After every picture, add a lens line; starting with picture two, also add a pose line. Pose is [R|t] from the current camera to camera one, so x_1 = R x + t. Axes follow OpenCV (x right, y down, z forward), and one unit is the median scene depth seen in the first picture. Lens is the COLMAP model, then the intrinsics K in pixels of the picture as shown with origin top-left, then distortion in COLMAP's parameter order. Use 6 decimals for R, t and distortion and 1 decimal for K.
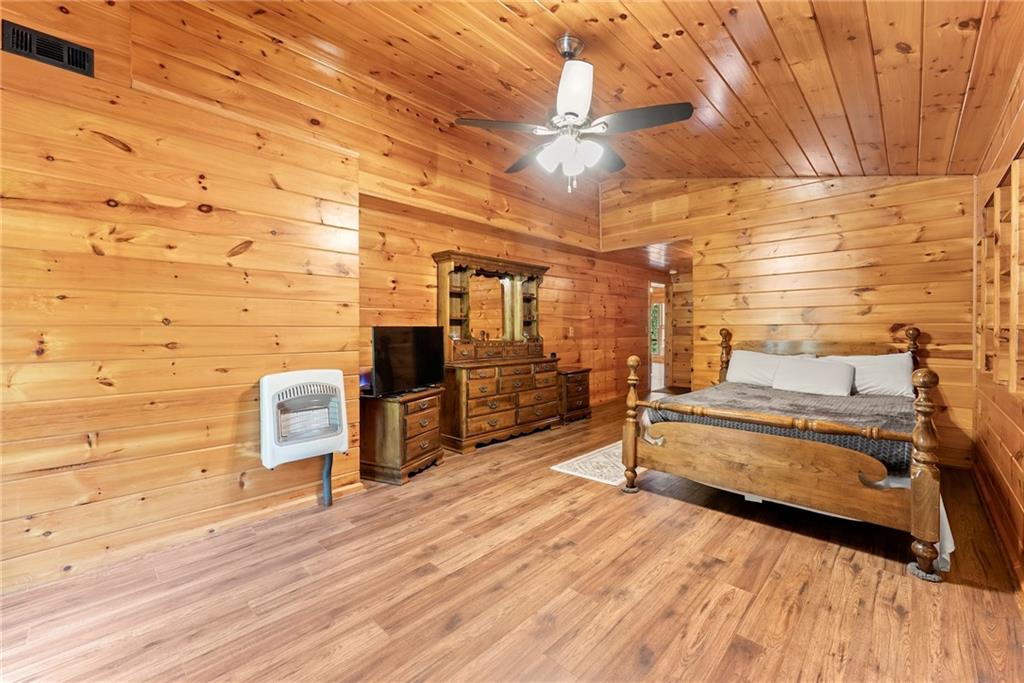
lens RADIAL K [[412.2, 0, 518.5], [0, 412.2, 332.6], [0, 0, 1]] dist [-0.000054, 0.000085]
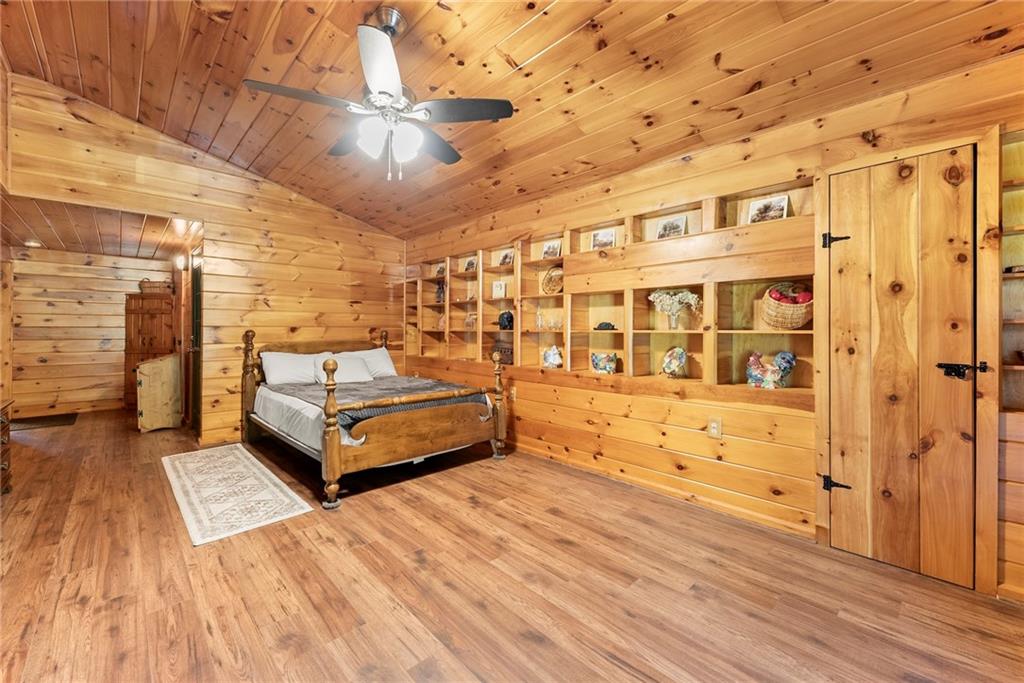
lens RADIAL K [[412.2, 0, 502.9], [0, 412.2, 326.9], [0, 0, 1]] dist [-0.000054, 0.000085]
pose [[0.060719, 0.018249, 0.997988, -0.750149], [0.004750, 0.999816, -0.018571, 0.006291], [-0.998144, 0.005868, 0.060621, 0.675227]]
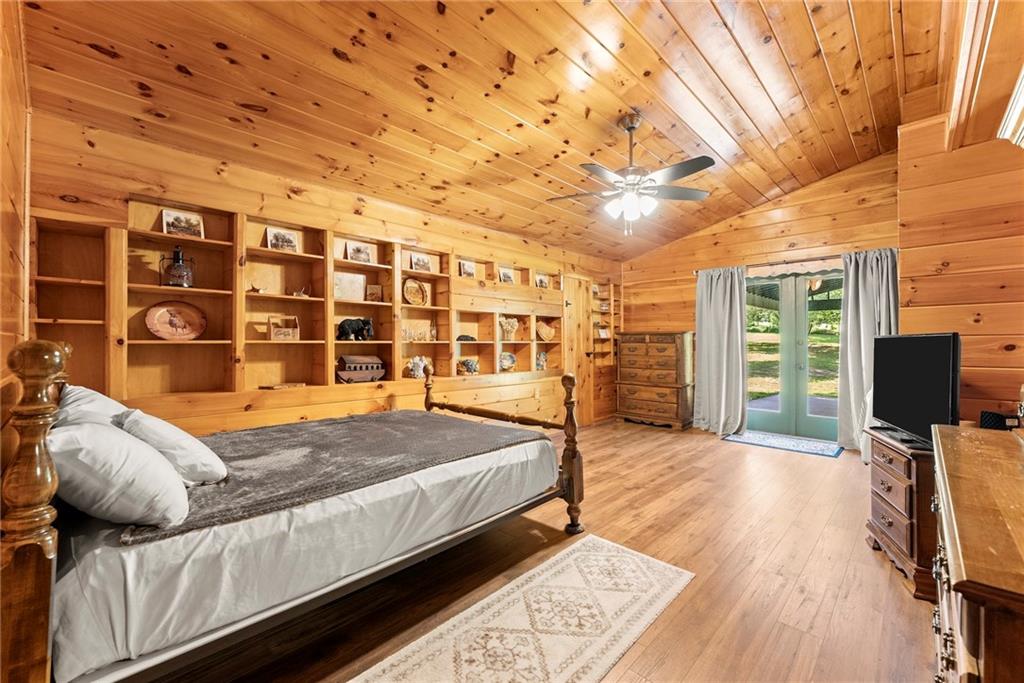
lens RADIAL K [[412.2, 0, 518.1], [0, 412.2, 341.1], [0, 0, 1]] dist [-0.000054, 0.000085]
pose [[-0.999933, 0.005456, 0.010180, 0.451349], [0.005531, 0.999958, 0.007323, -0.020034], [-0.010140, 0.007379, -0.999921, 2.224958]]
